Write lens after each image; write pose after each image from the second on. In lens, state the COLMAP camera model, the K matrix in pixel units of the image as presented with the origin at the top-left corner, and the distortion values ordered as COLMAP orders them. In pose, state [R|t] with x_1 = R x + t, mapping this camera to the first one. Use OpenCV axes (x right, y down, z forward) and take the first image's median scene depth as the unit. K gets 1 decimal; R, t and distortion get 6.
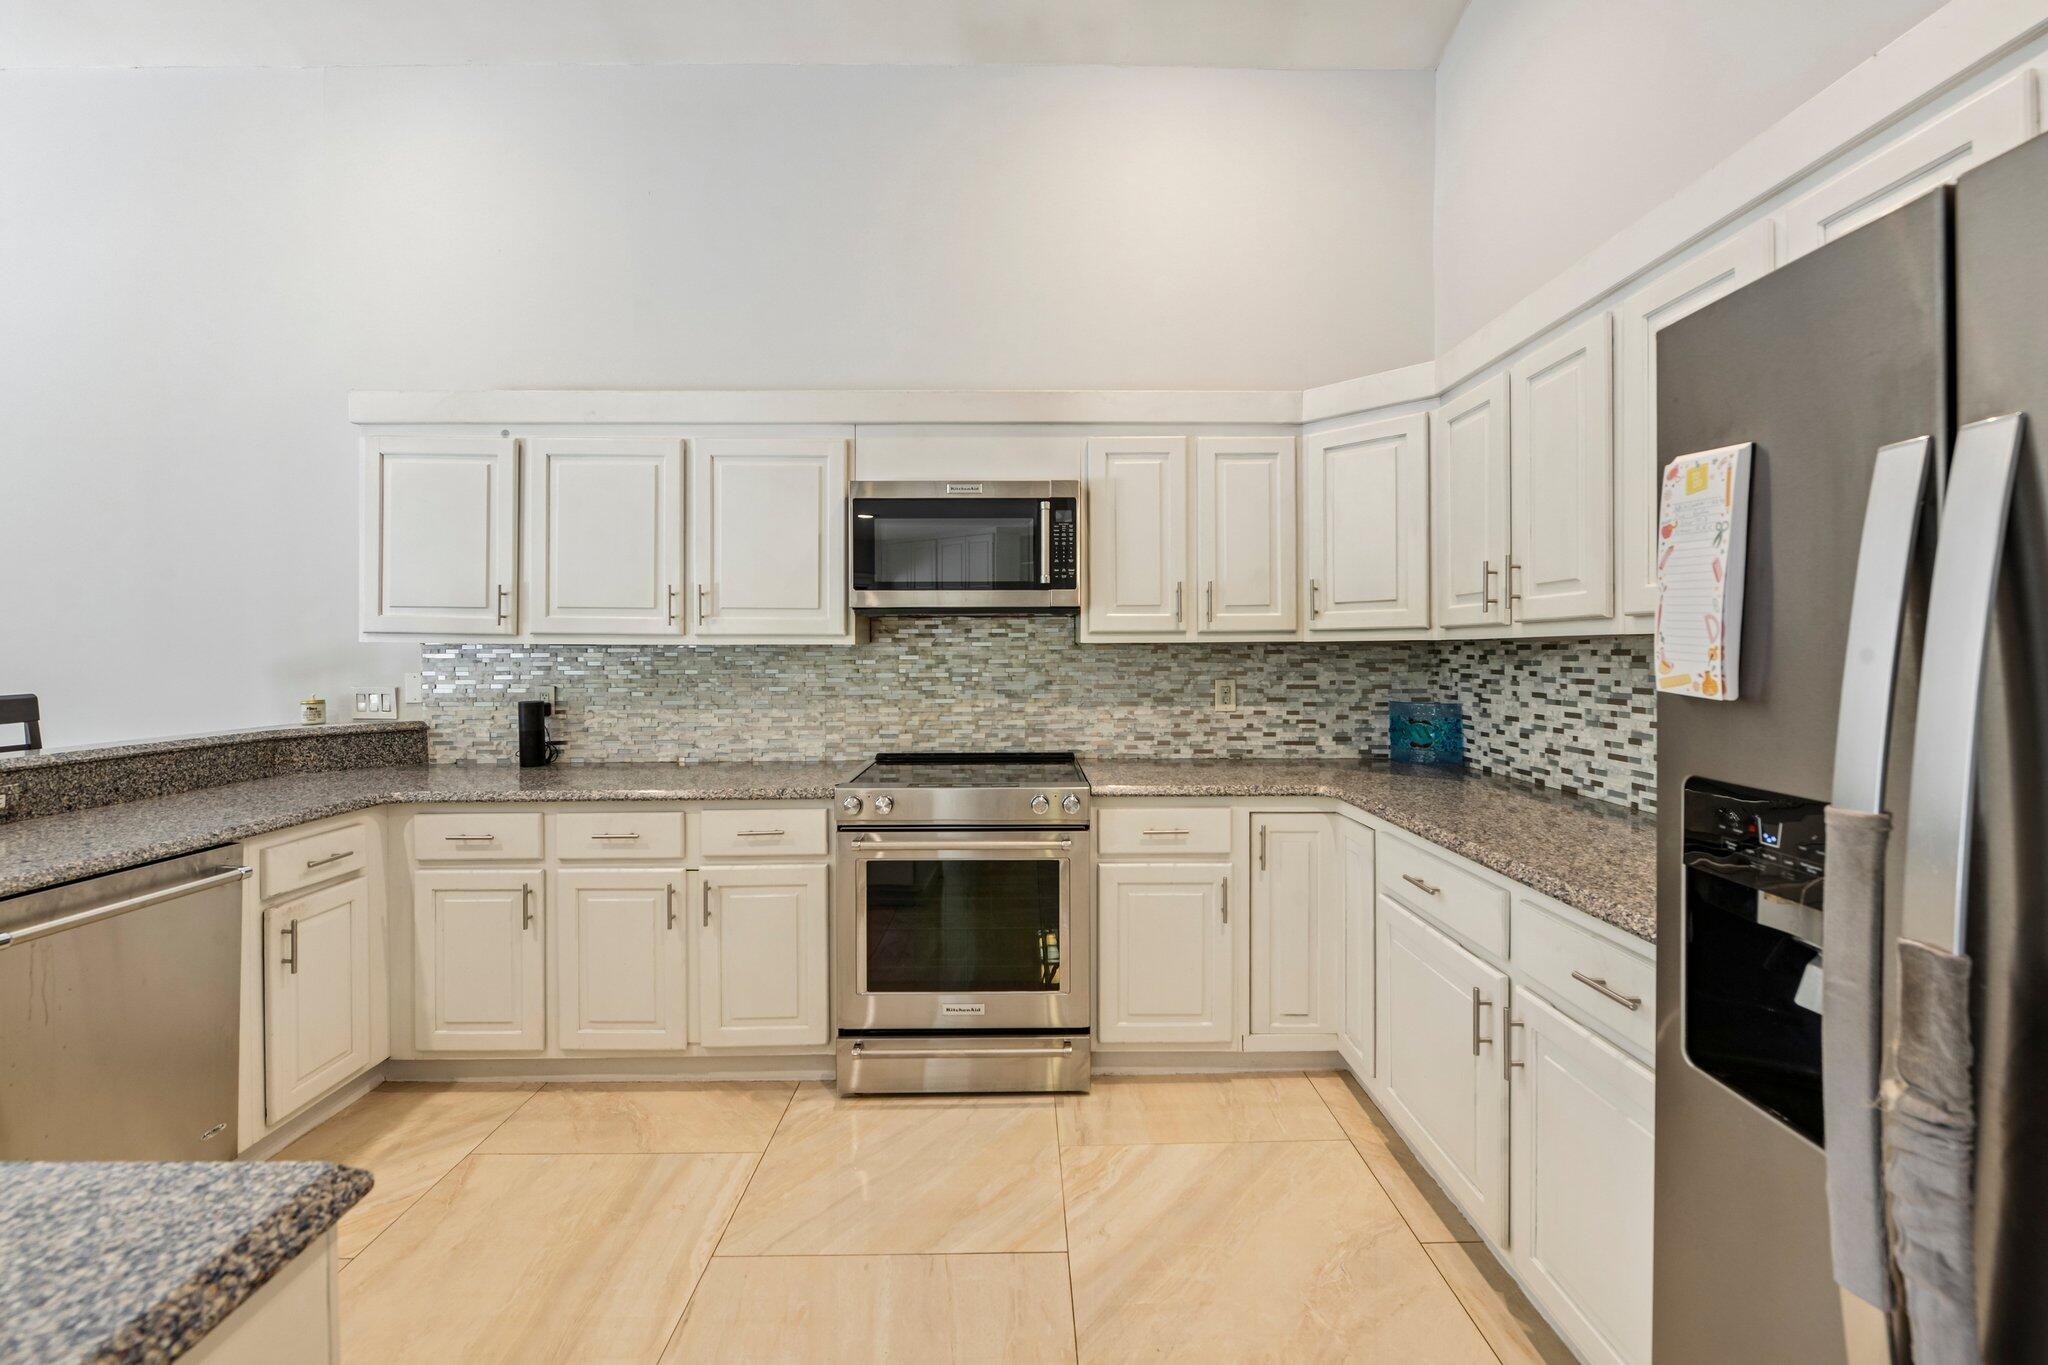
lens RADIAL K [[829.5, 0, 1027.4], [0, 829.5, 661.3], [0, 0, 1]] dist [-0.006600, -0.001197]
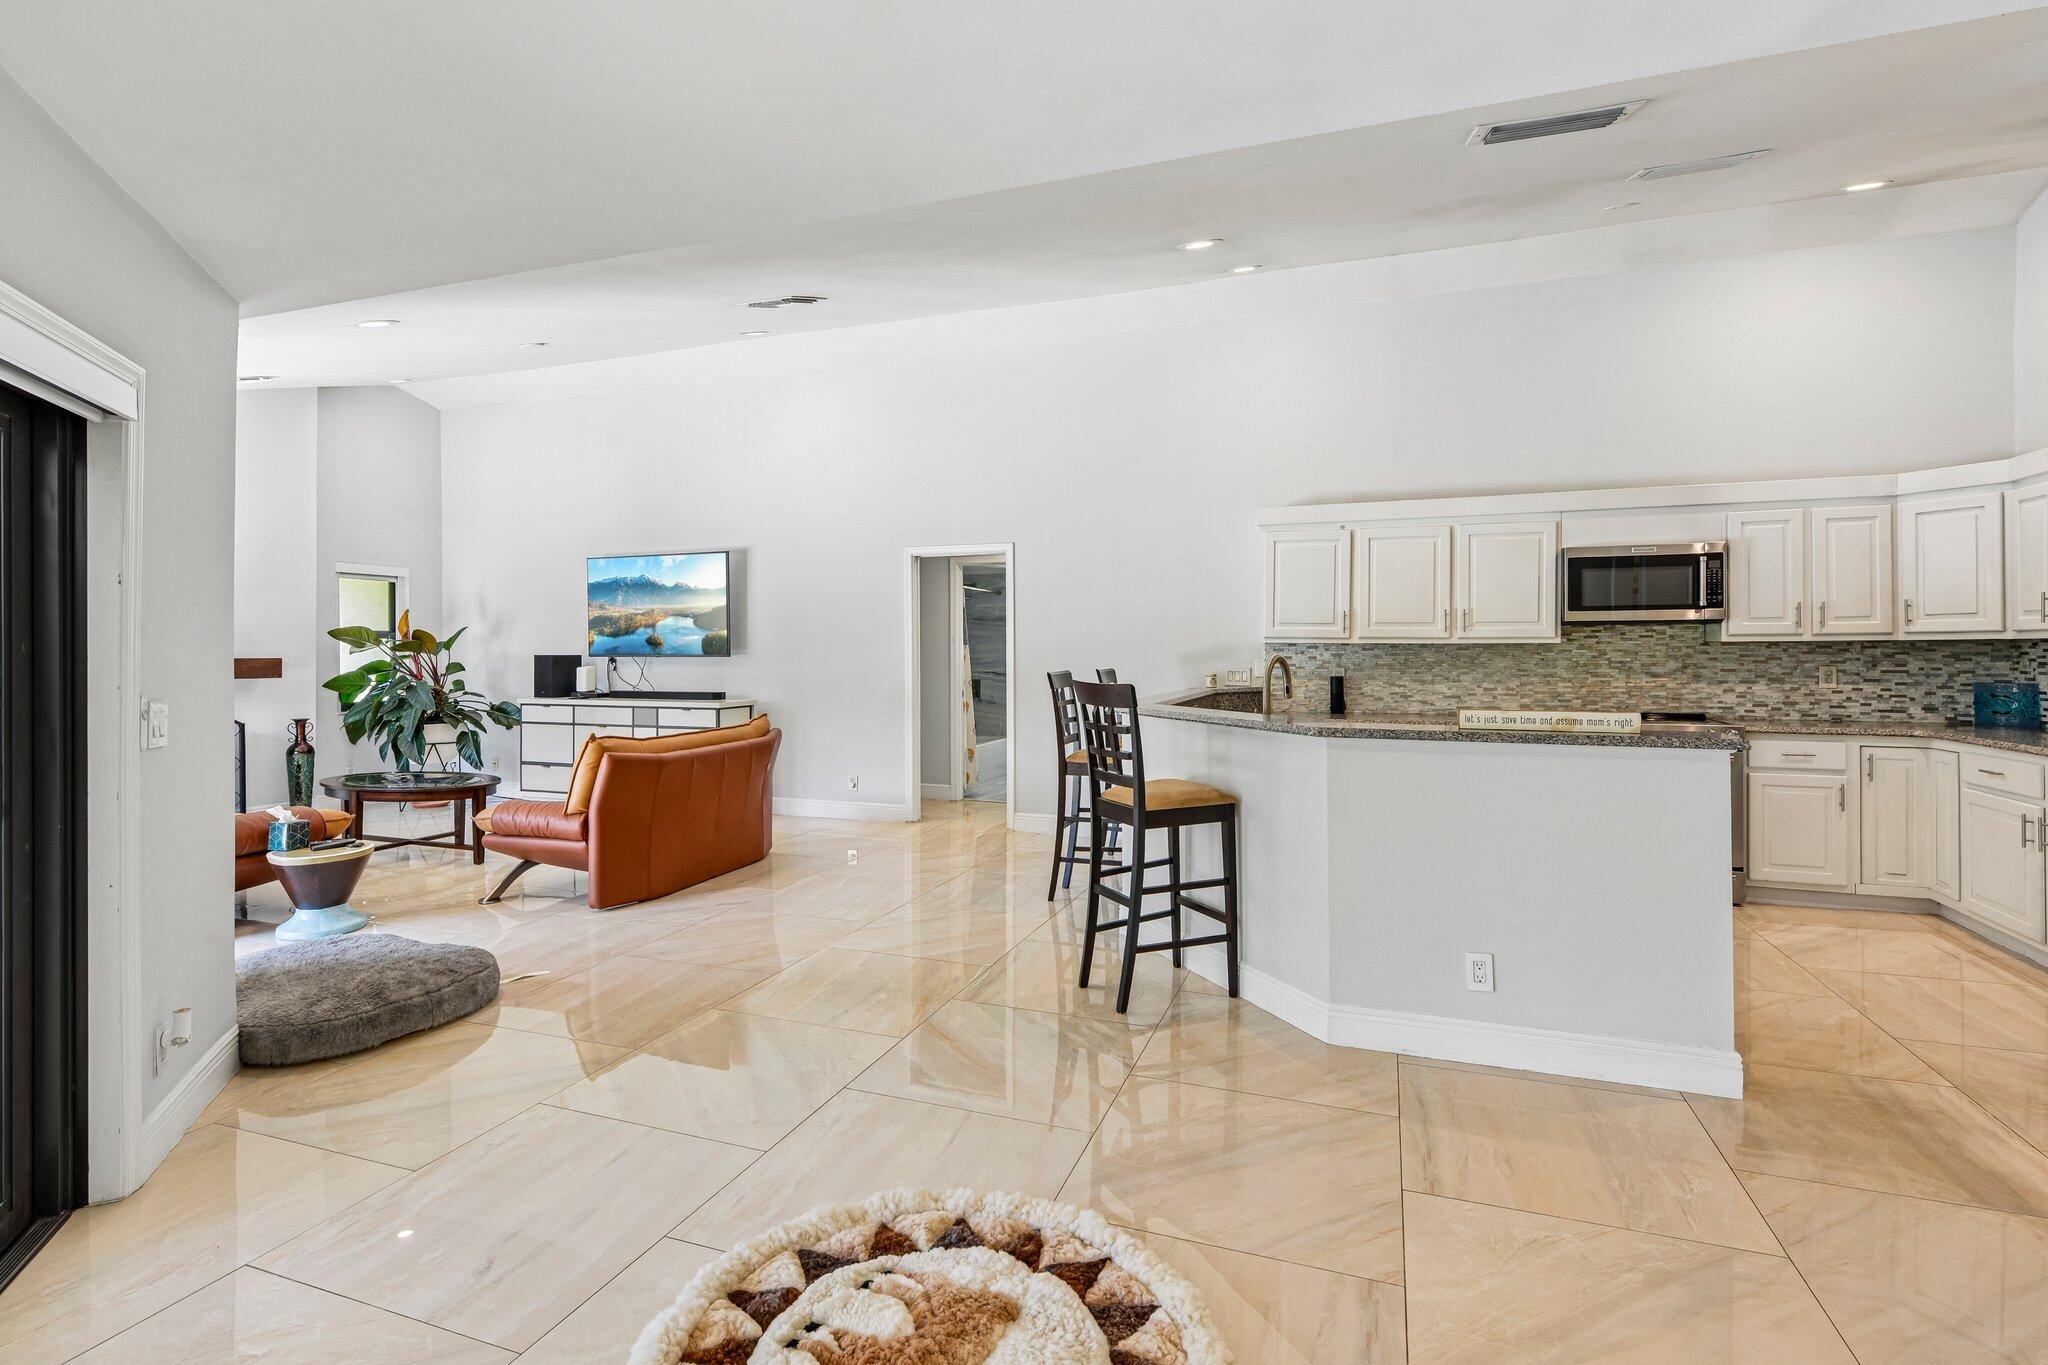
lens RADIAL K [[986.2, 0, 1019.2], [0, 986.2, 652.2], [0, 0, 1]] dist [0.004924, 0.000091]
pose [[0.933150, 0.001007, -0.359486, -0.513713], [-0.004448, 0.999952, -0.008745, 0.021023], [0.359459, 0.009760, 0.933110, -1.259538]]
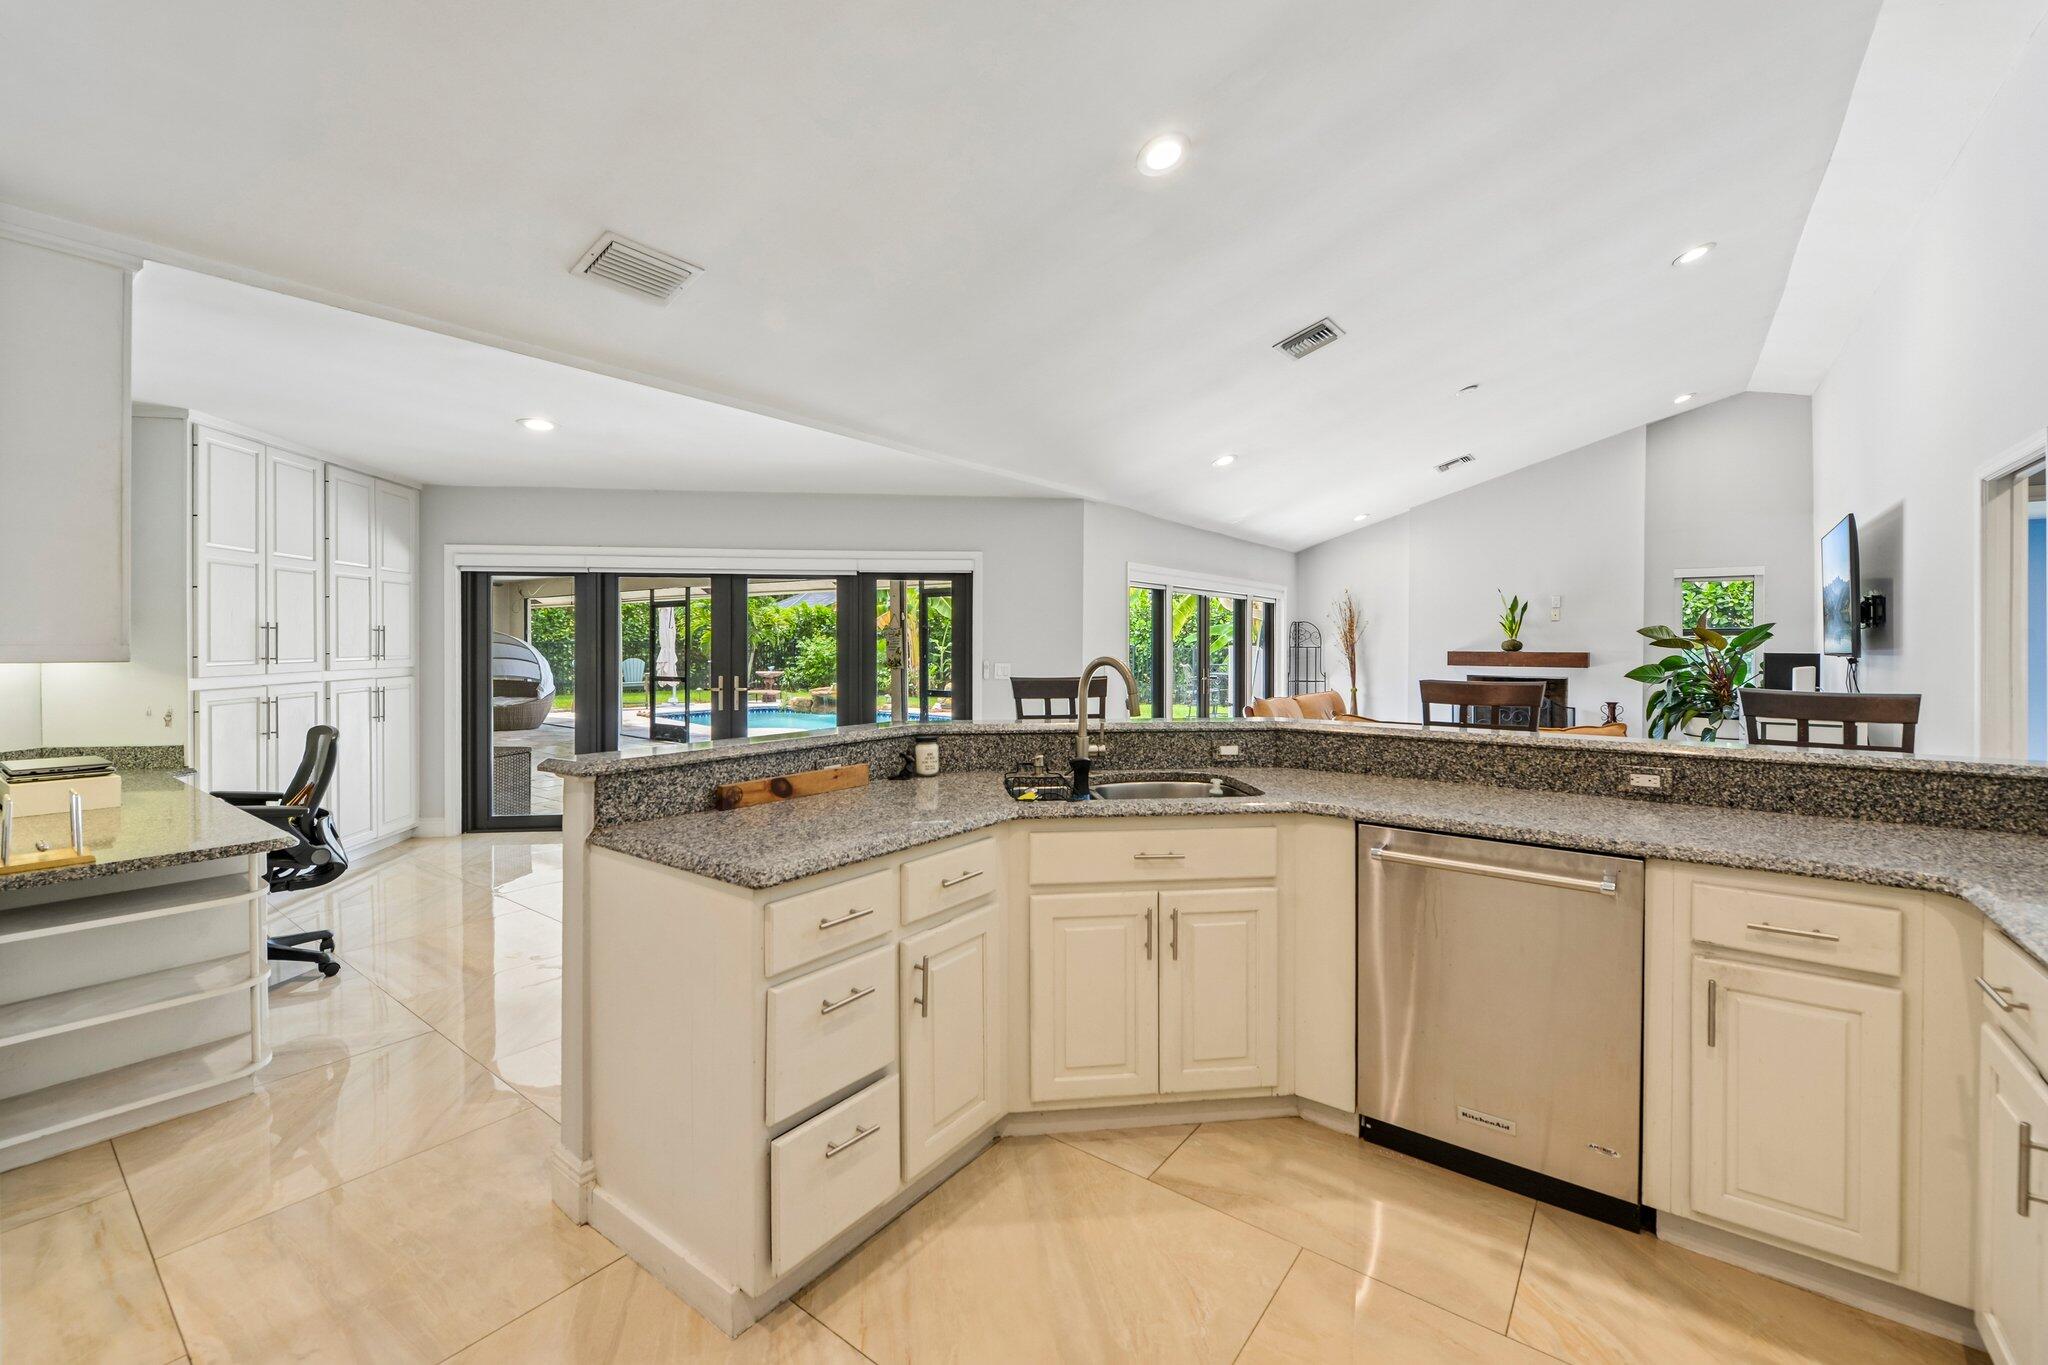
lens RADIAL K [[829.5, 0, 1013.0], [0, 829.5, 644.7], [0, 0, 1]] dist [-0.006600, -0.001197]
pose [[-0.623483, 0.001272, -0.781836, 0.122981], [-0.011422, 0.999877, 0.010736, -0.011961], [0.781754, 0.015624, -0.623392, 0.713444]]
